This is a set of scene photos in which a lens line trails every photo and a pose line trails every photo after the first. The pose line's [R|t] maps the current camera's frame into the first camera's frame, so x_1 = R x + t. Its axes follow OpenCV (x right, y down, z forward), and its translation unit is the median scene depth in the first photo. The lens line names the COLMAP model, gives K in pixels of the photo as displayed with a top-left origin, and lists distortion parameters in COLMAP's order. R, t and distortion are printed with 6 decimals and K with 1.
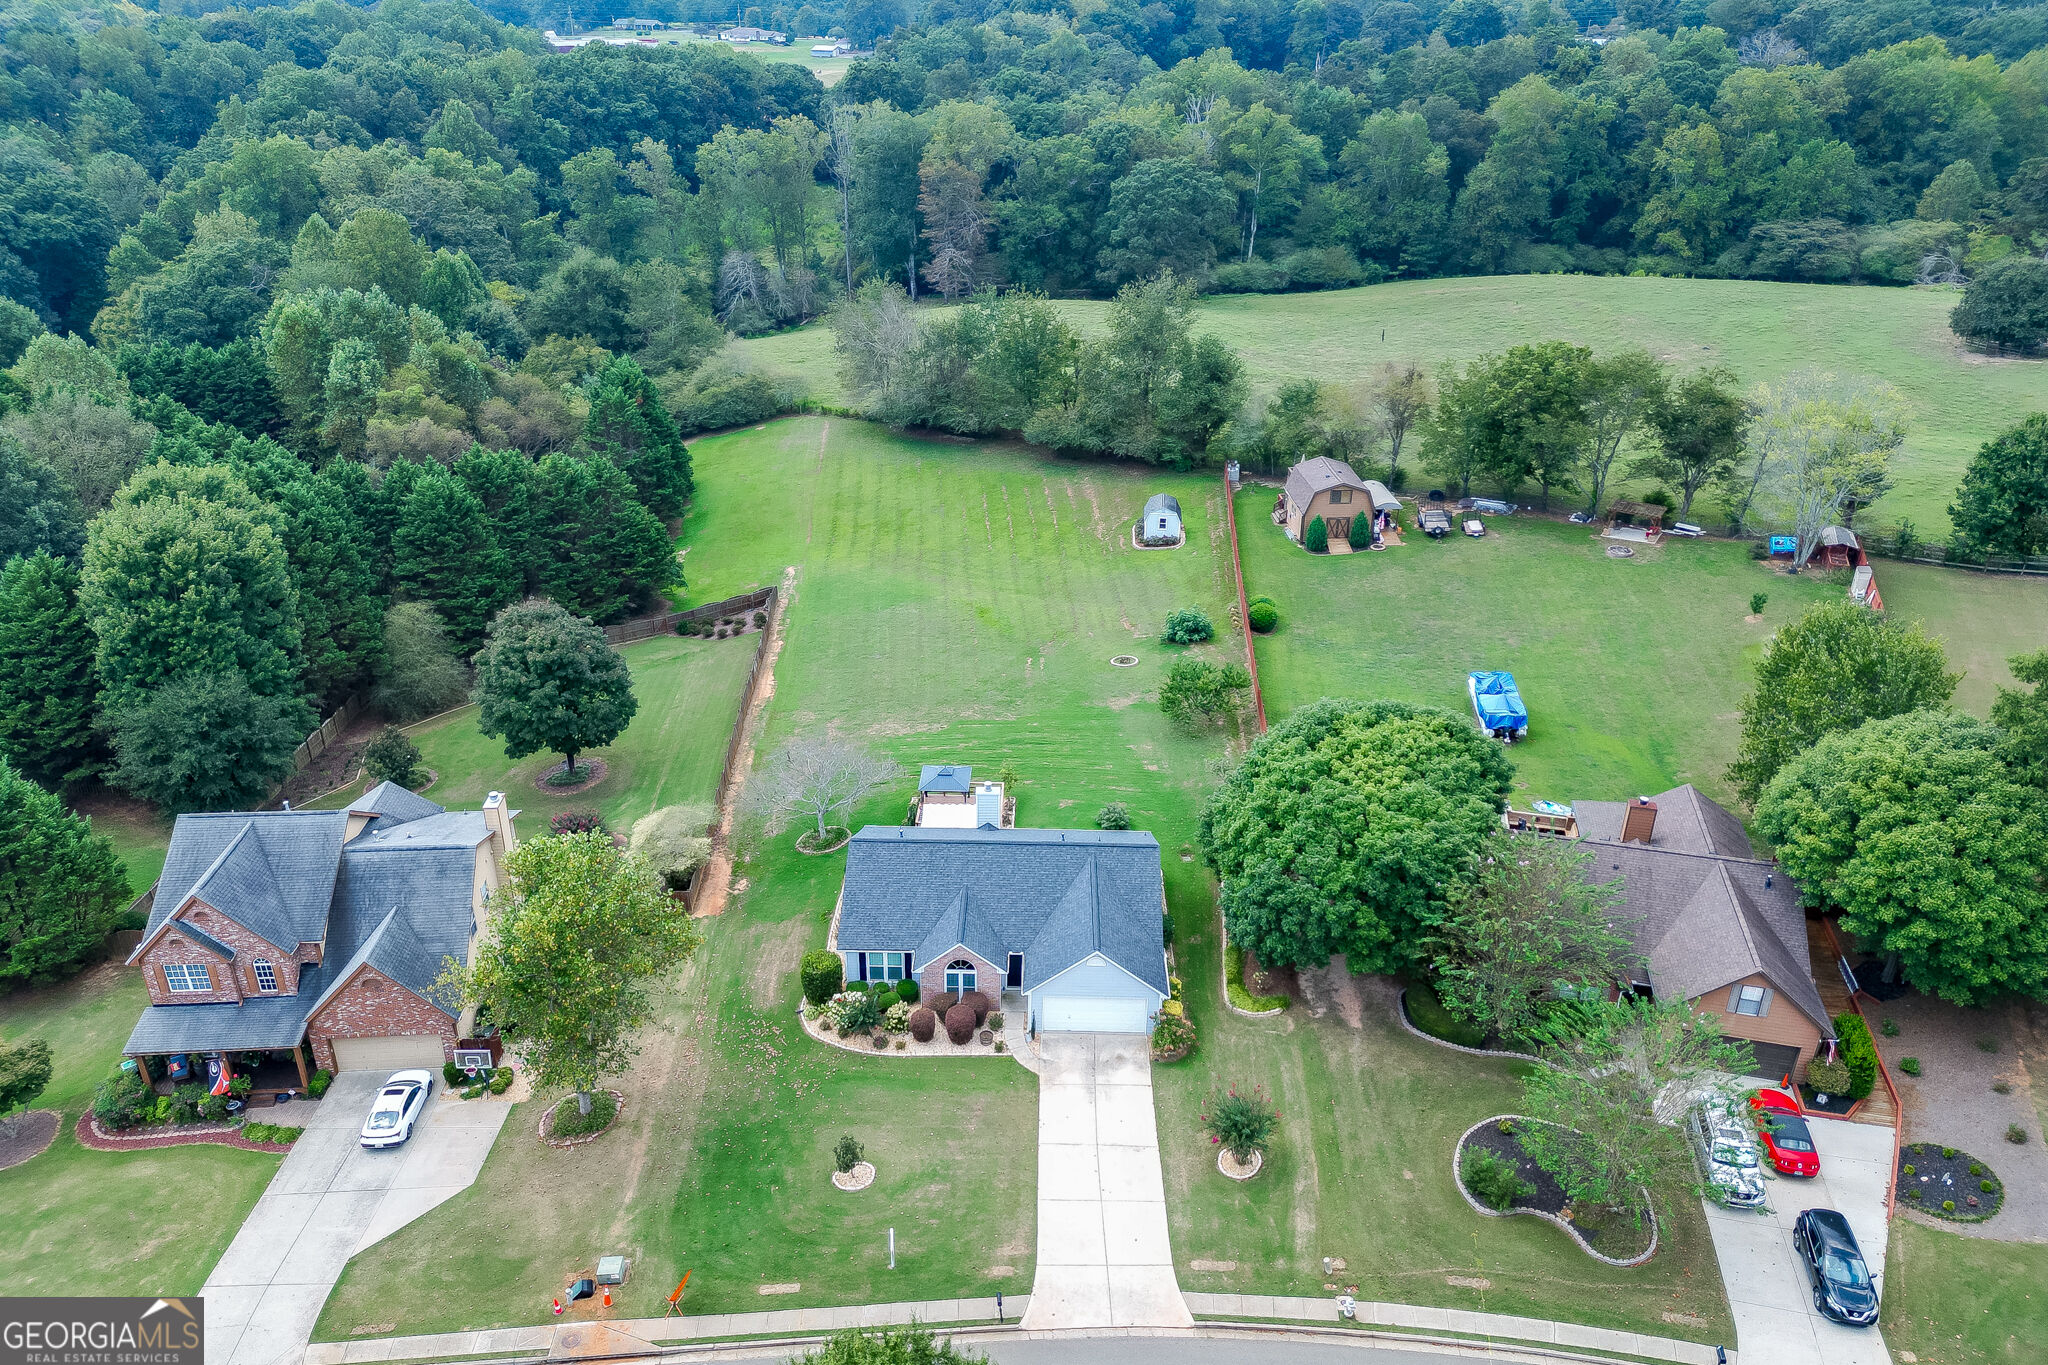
lens RADIAL K [[1427.2, 0, 1032.8], [0, 1427.2, 676.4], [0, 0, 1]] dist [0.077245, -0.074019]
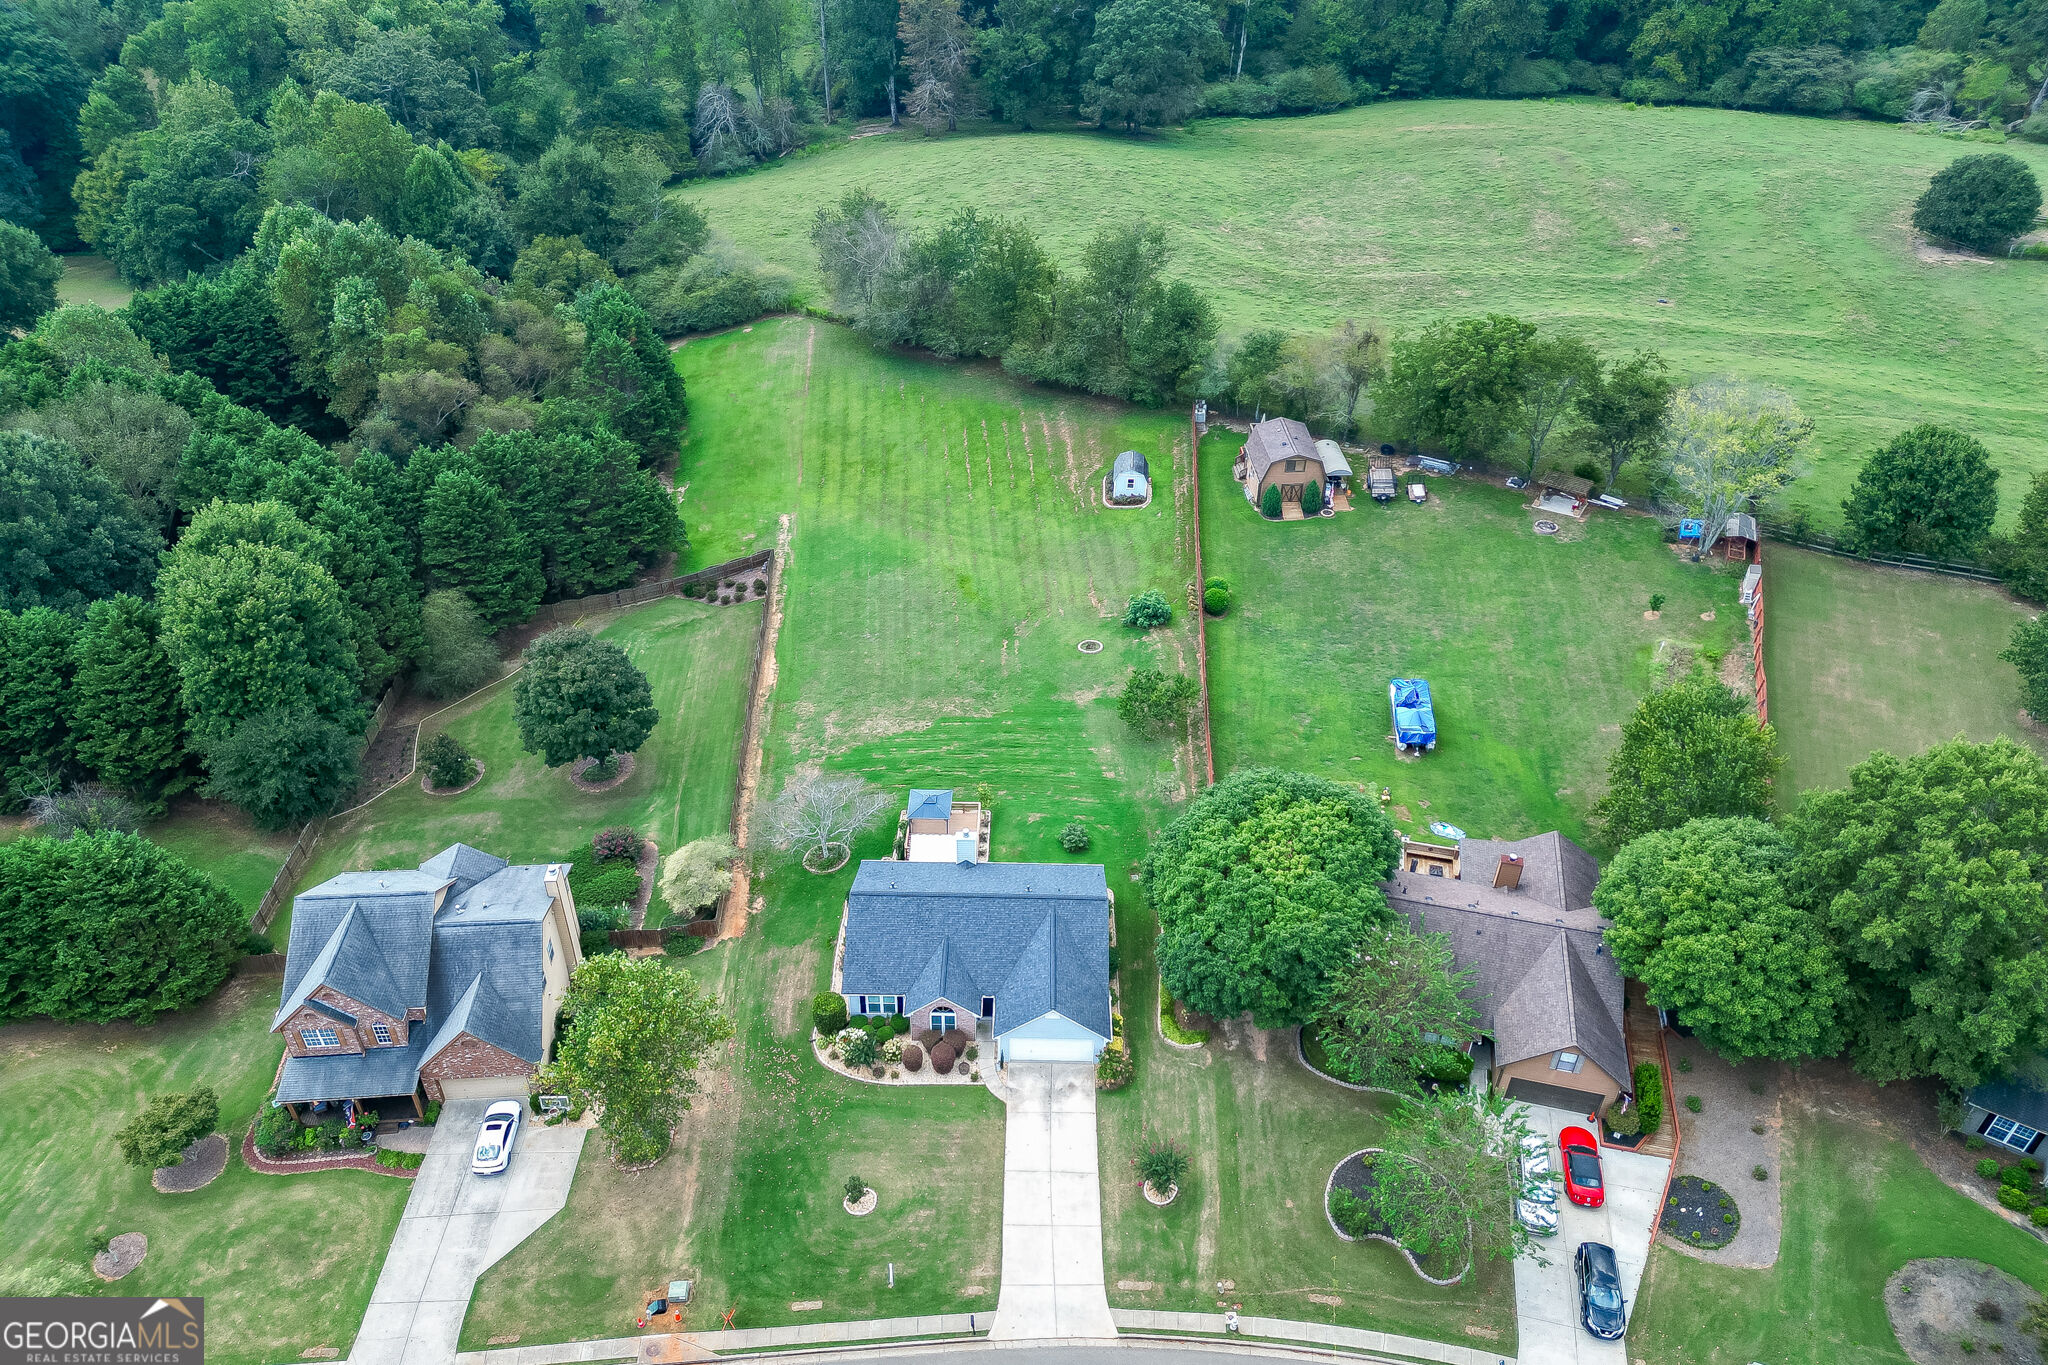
lens RADIAL K [[1427.2, 0, 1032.8], [0, 1427.2, 676.4], [0, 0, 1]] dist [0.077245, -0.074019]
pose [[0.999969, 0.000409, 0.007806, 0.012930], [-0.001848, 0.982680, 0.185299, -0.234653], [-0.007595, -0.185308, 0.982651, -0.118887]]
